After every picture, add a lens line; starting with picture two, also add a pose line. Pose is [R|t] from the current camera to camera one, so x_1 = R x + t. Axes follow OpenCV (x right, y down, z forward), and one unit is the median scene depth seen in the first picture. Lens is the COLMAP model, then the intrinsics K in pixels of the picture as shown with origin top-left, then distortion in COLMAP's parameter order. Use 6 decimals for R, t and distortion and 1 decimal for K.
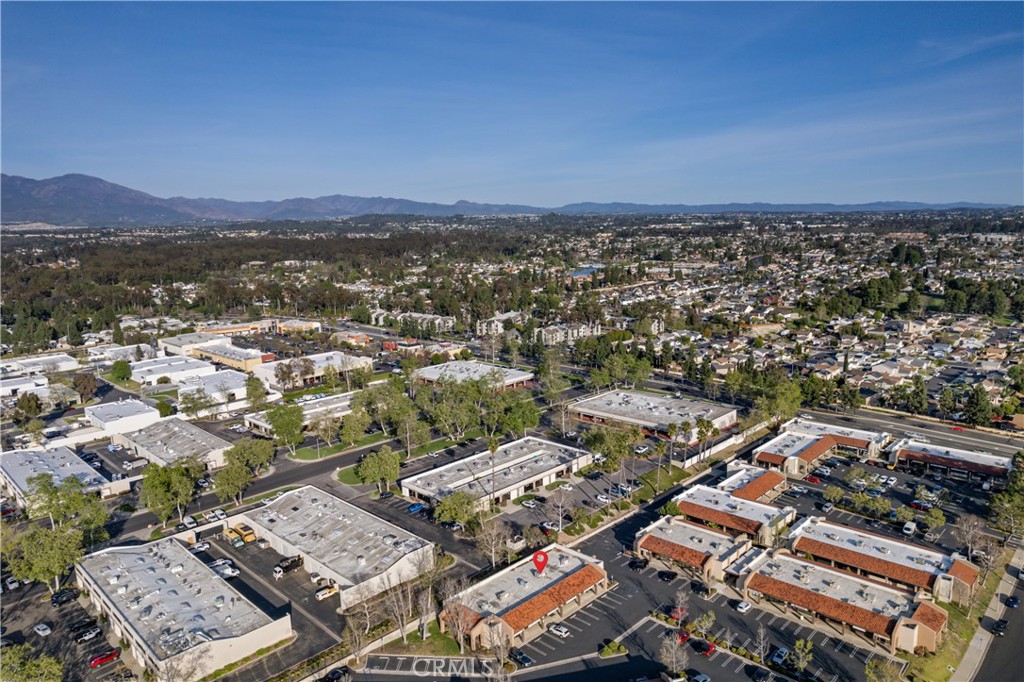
lens RADIAL K [[699.2, 0, 517.7], [0, 699.2, 343.7], [0, 0, 1]] dist [-0.026348, 0.005125]
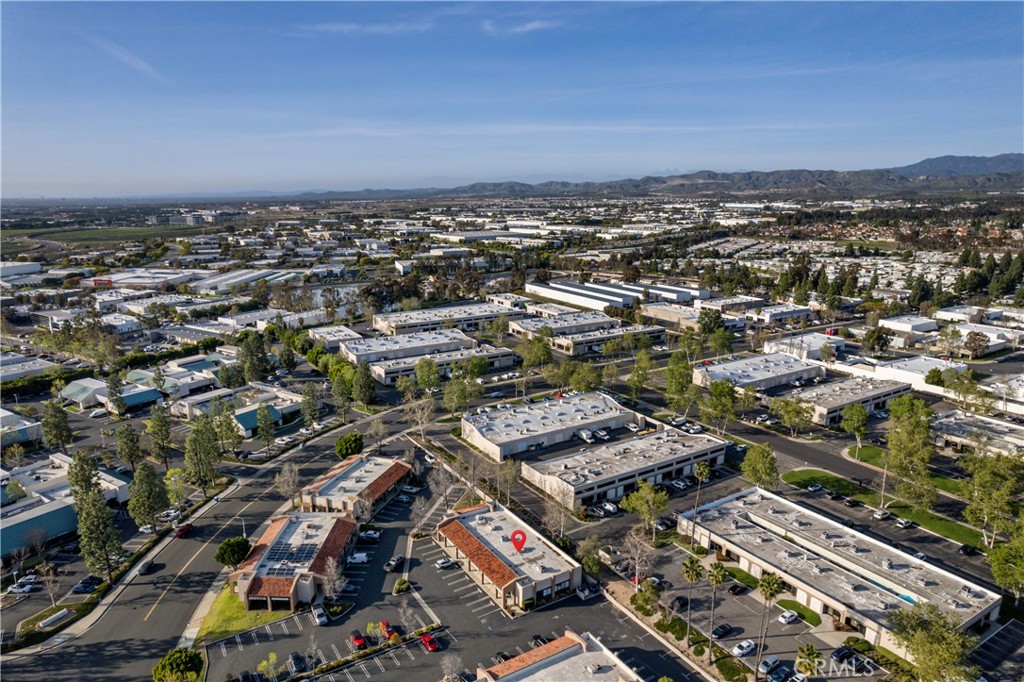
lens RADIAL K [[669.7, 0, 516.1], [0, 669.7, 340.7], [0, 0, 1]] dist [-0.025950, 0.020035]
pose [[-0.236249, 0.246149, -0.939998, 0.564436], [-0.163896, 0.943428, 0.288239, -0.145494], [0.957770, 0.222158, -0.182541, 0.735836]]
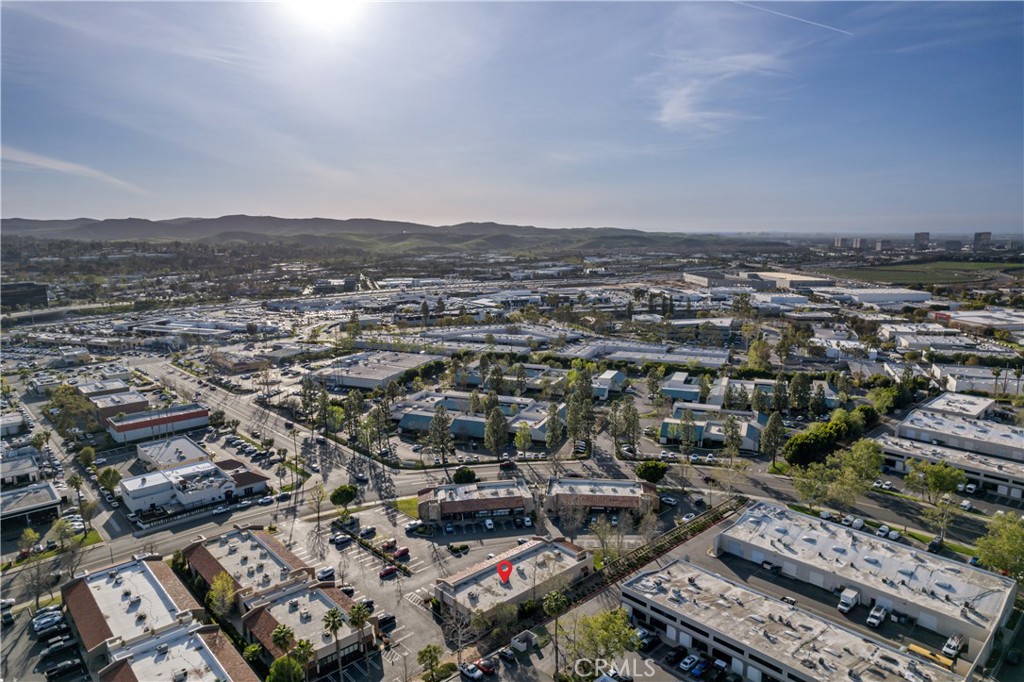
lens RADIAL K [[669.7, 0, 513.0], [0, 669.7, 340.5], [0, 0, 1]] dist [-0.025950, 0.020035]
pose [[-0.997563, 0.025510, 0.064944, -0.034778], [0.045981, 0.940420, 0.336891, -0.204450], [-0.052481, 0.339056, -0.939301, 1.184471]]
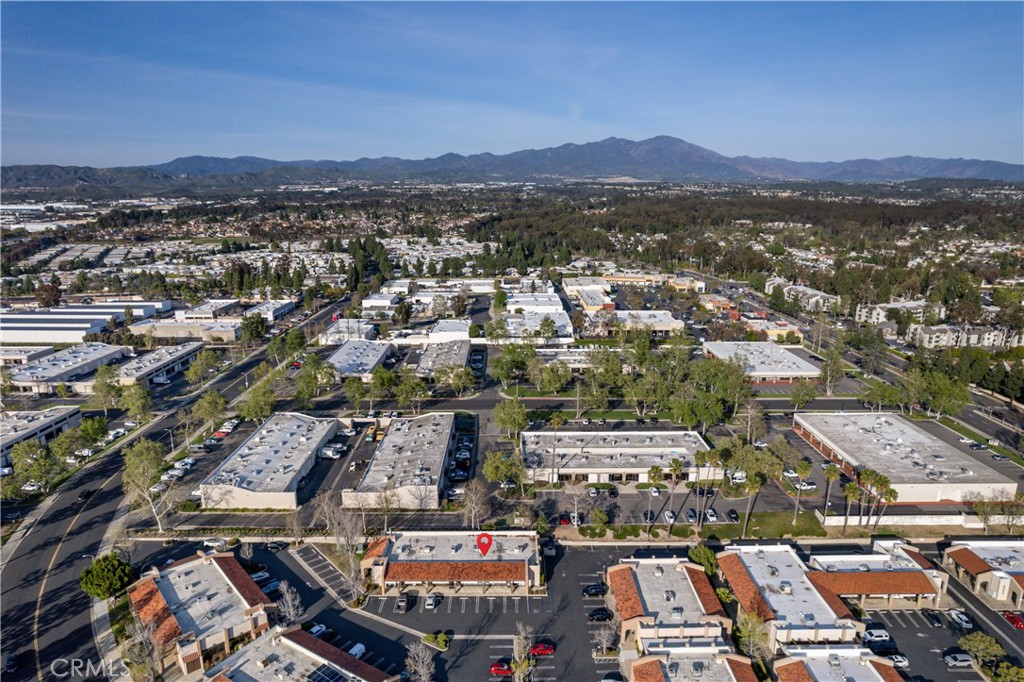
lens RADIAL K [[669.7, 0, 522.0], [0, 669.7, 342.9], [0, 0, 1]] dist [-0.025950, 0.020035]
pose [[0.710162, 0.191260, -0.677562, 0.441034], [-0.147047, 0.981462, 0.122922, -0.054301], [0.688511, 0.012338, 0.725121, 0.235238]]
